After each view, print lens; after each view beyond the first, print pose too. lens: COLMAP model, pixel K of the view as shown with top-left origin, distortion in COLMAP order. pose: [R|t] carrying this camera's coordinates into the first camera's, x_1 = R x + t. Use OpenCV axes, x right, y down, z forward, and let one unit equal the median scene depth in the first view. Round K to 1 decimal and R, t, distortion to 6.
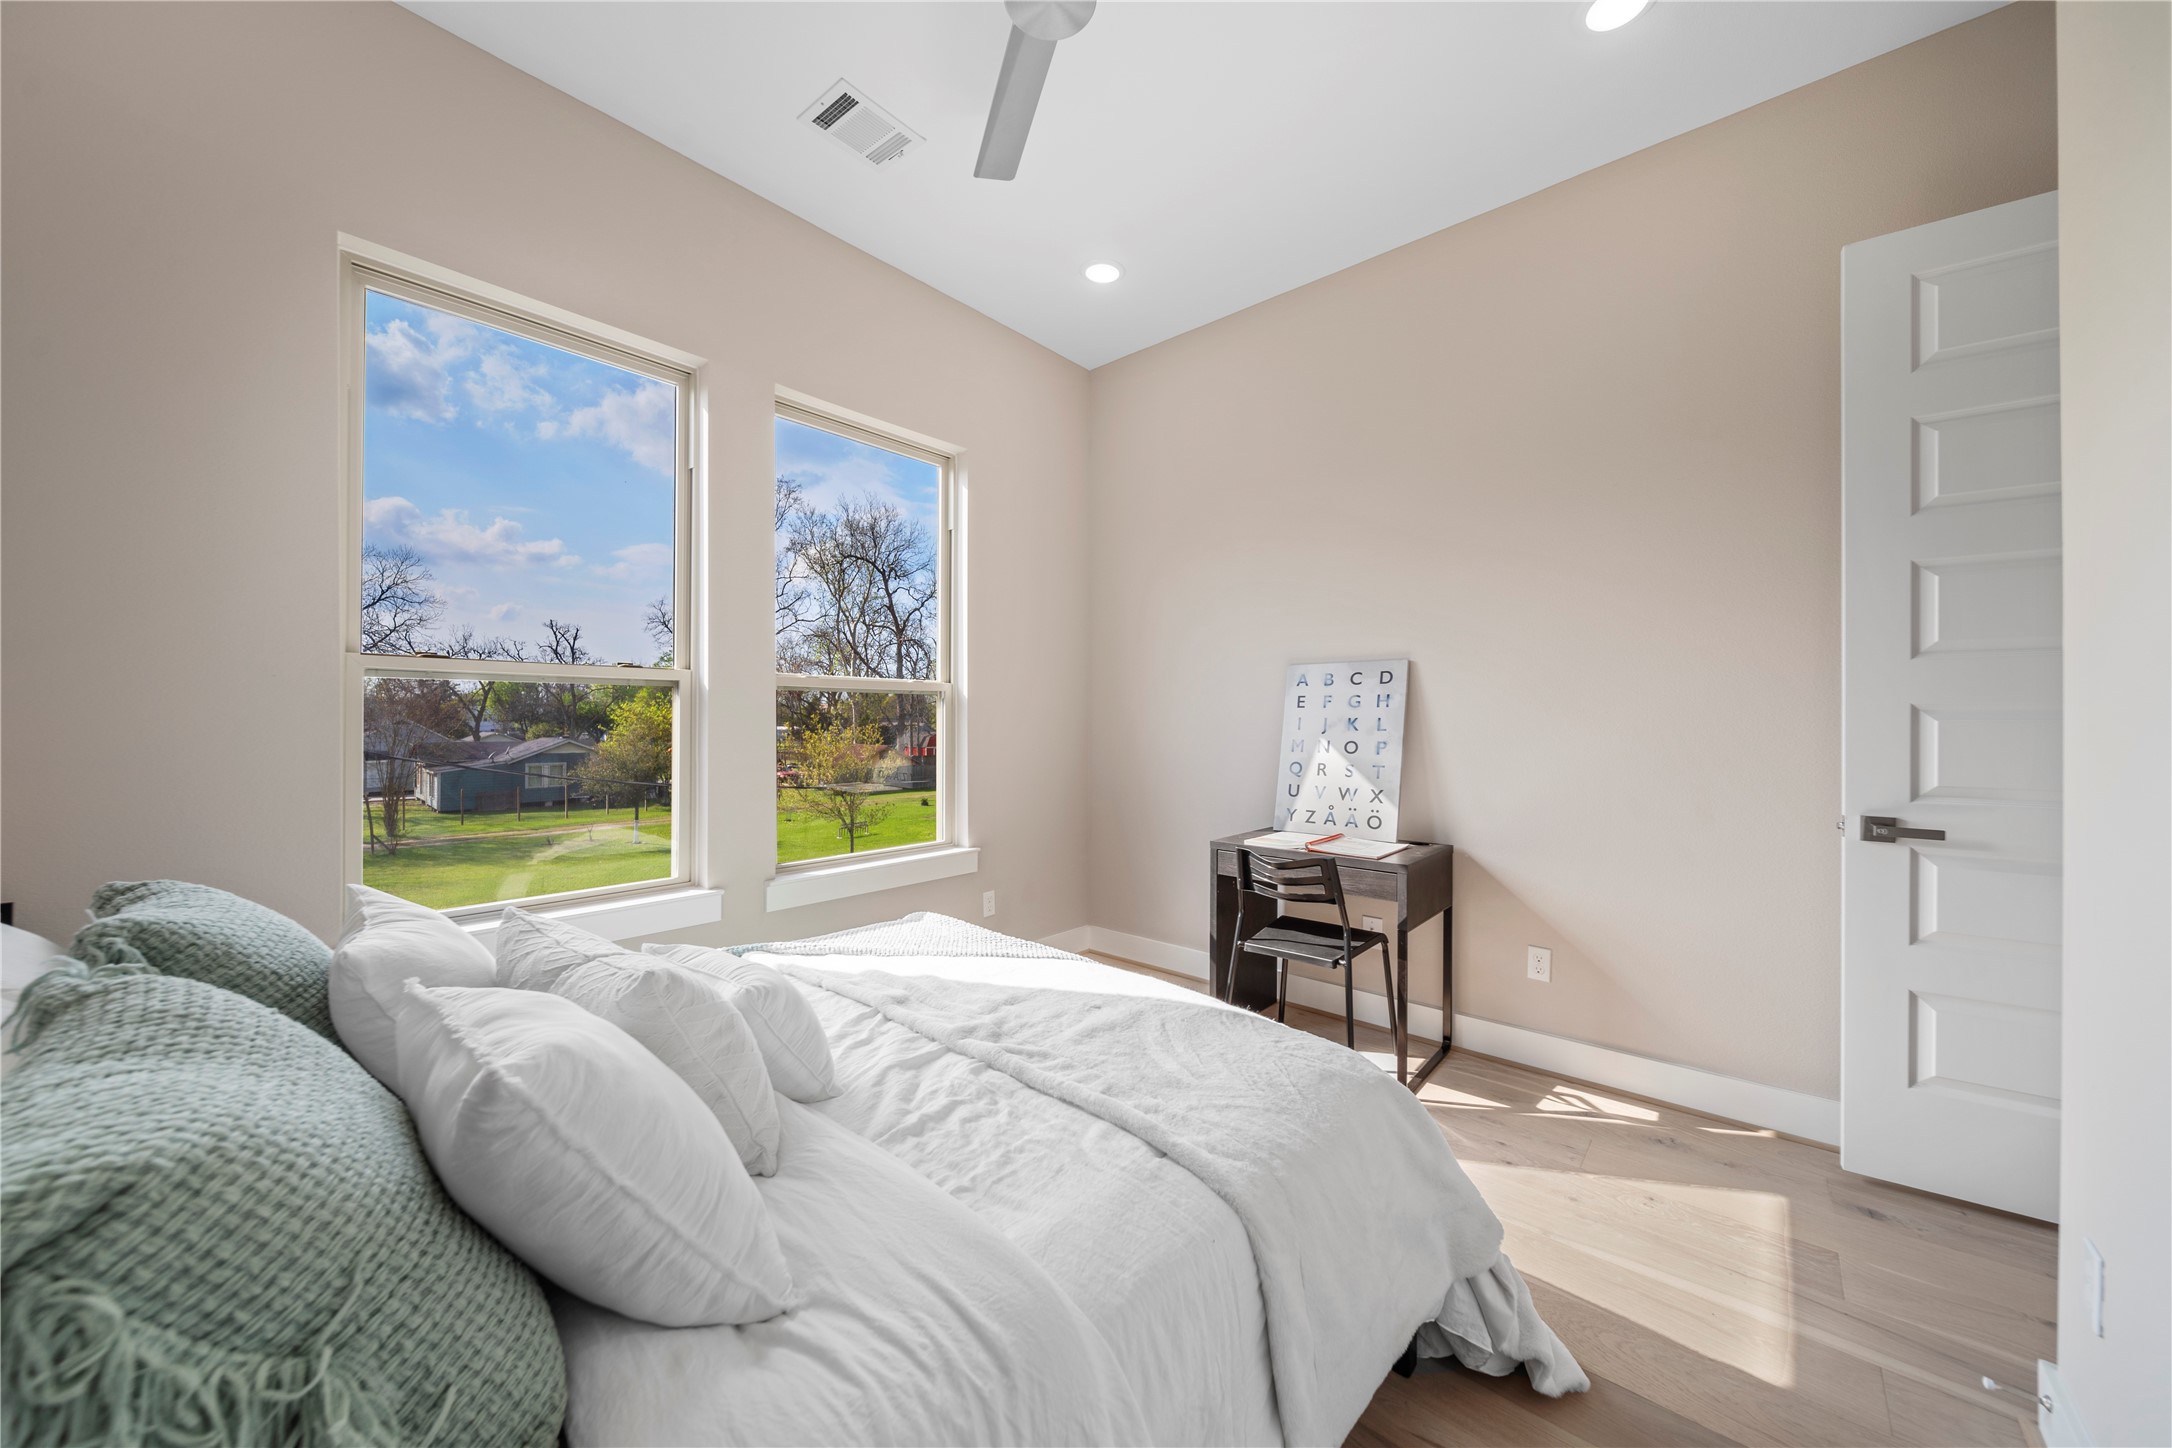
lens RADIAL K [[769.6, 0, 1093.5], [0, 769.6, 718.6], [0, 0, 1]] dist [-0.002962, -0.000186]
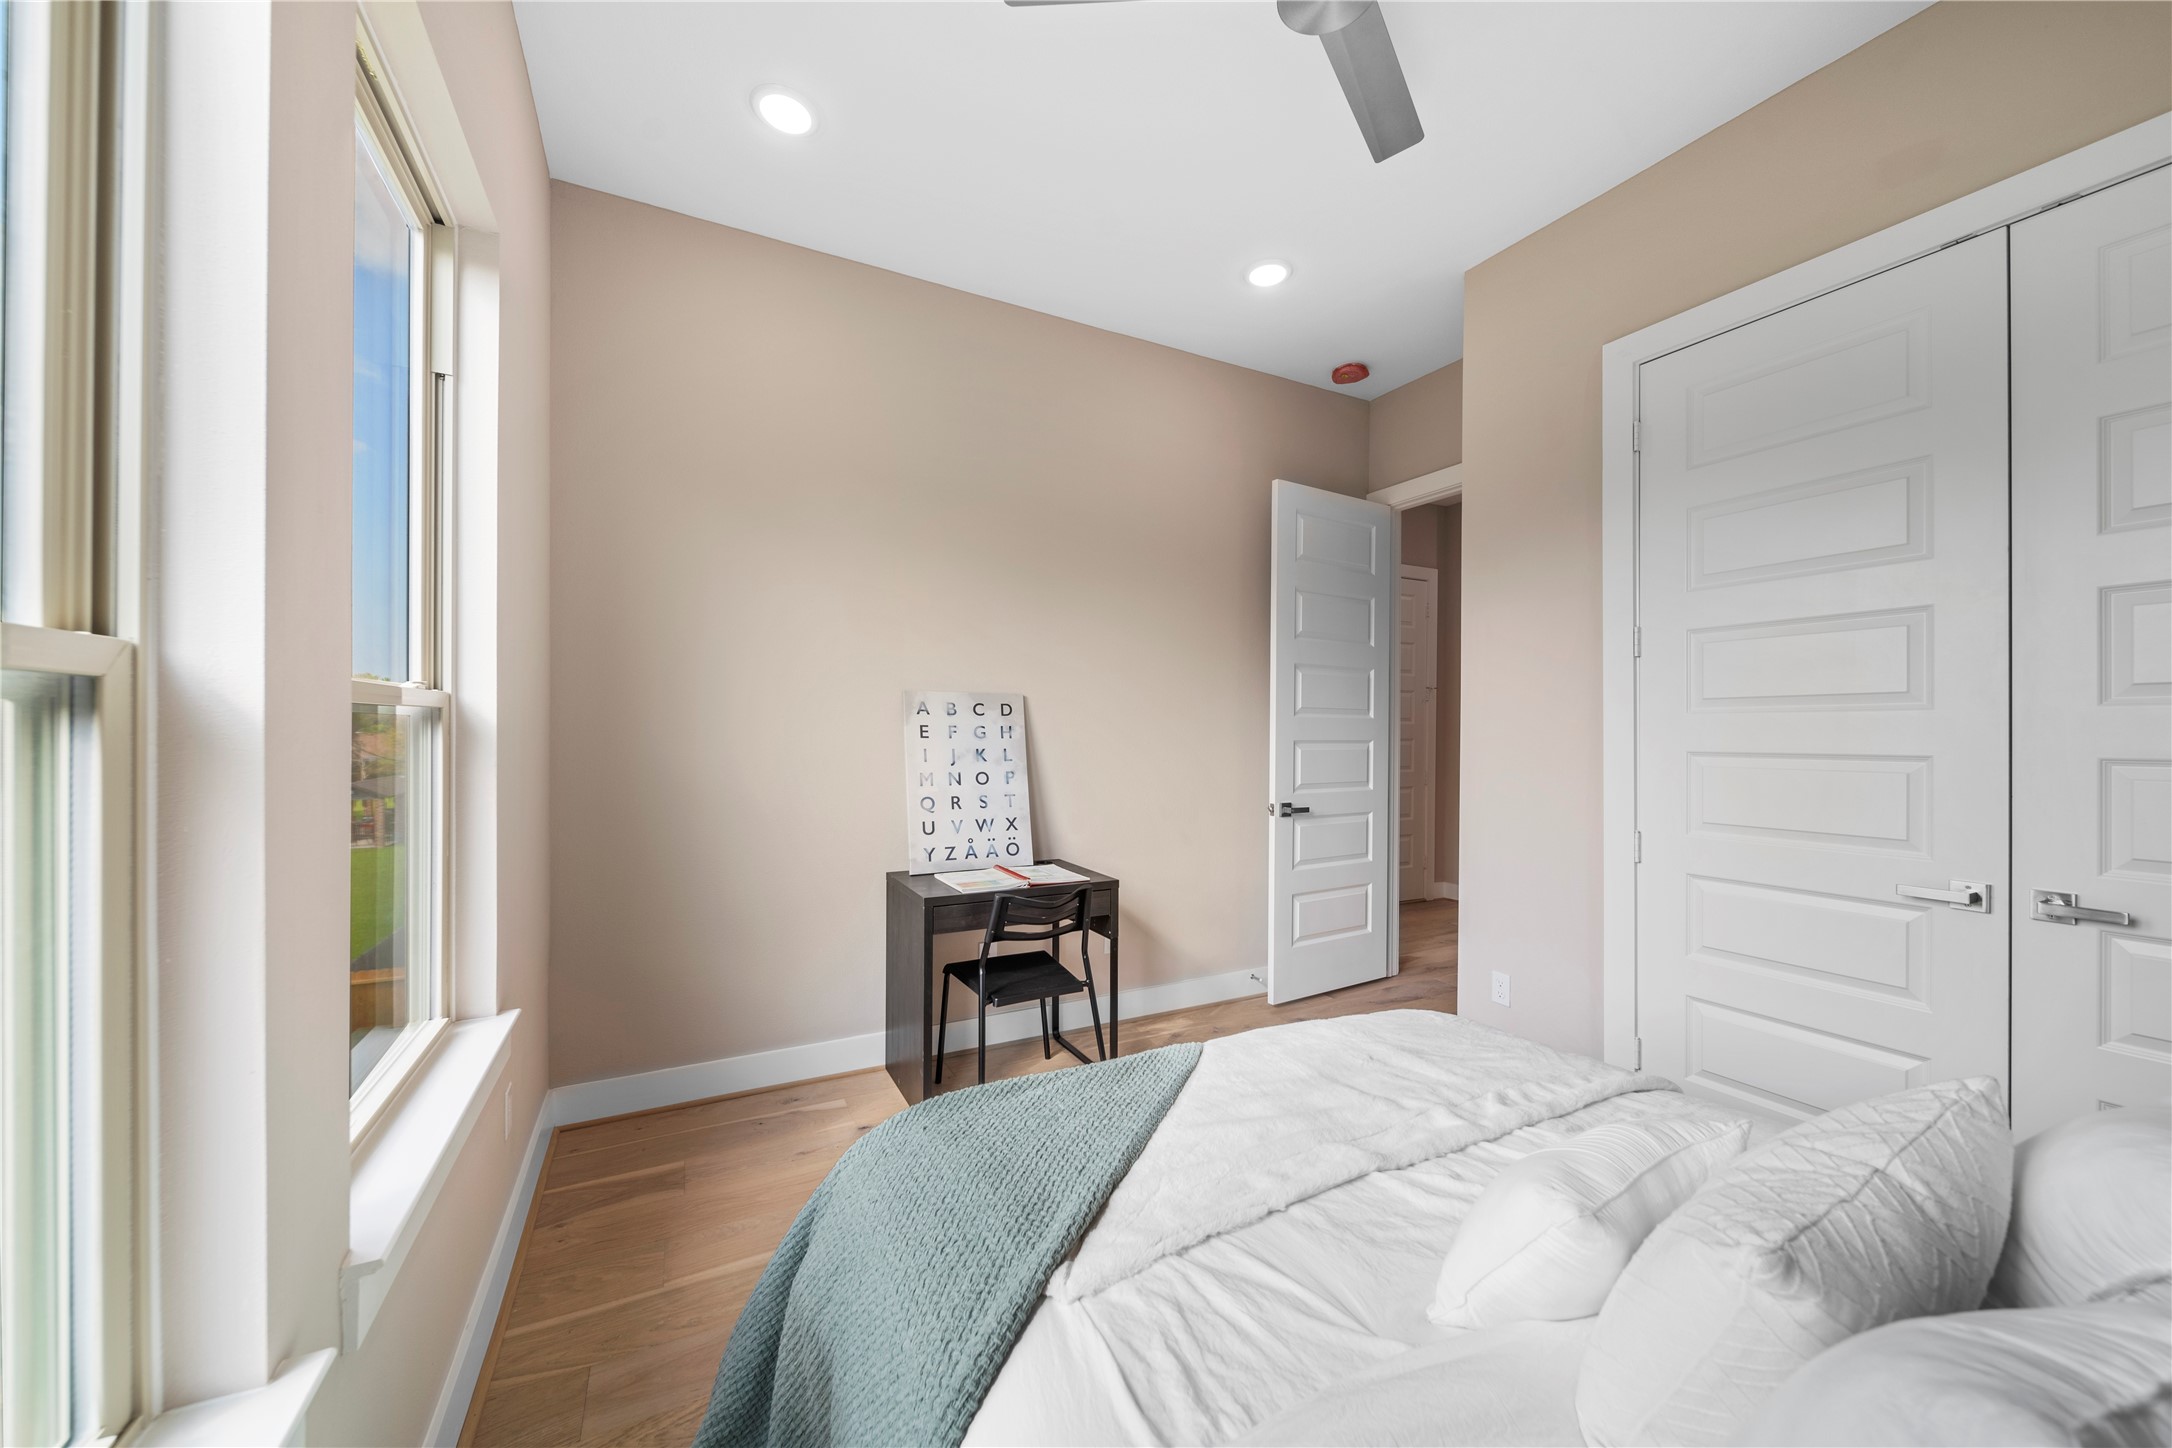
lens RADIAL K [[769.6, 0, 1083.1], [0, 769.6, 734.4], [0, 0, 1]] dist [-0.002962, -0.000186]
pose [[0.367911, -0.002405, 0.929858, -0.553705], [-0.008640, 0.999945, 0.006005, -0.027177], [-0.929821, -0.010243, 0.367870, 0.510039]]
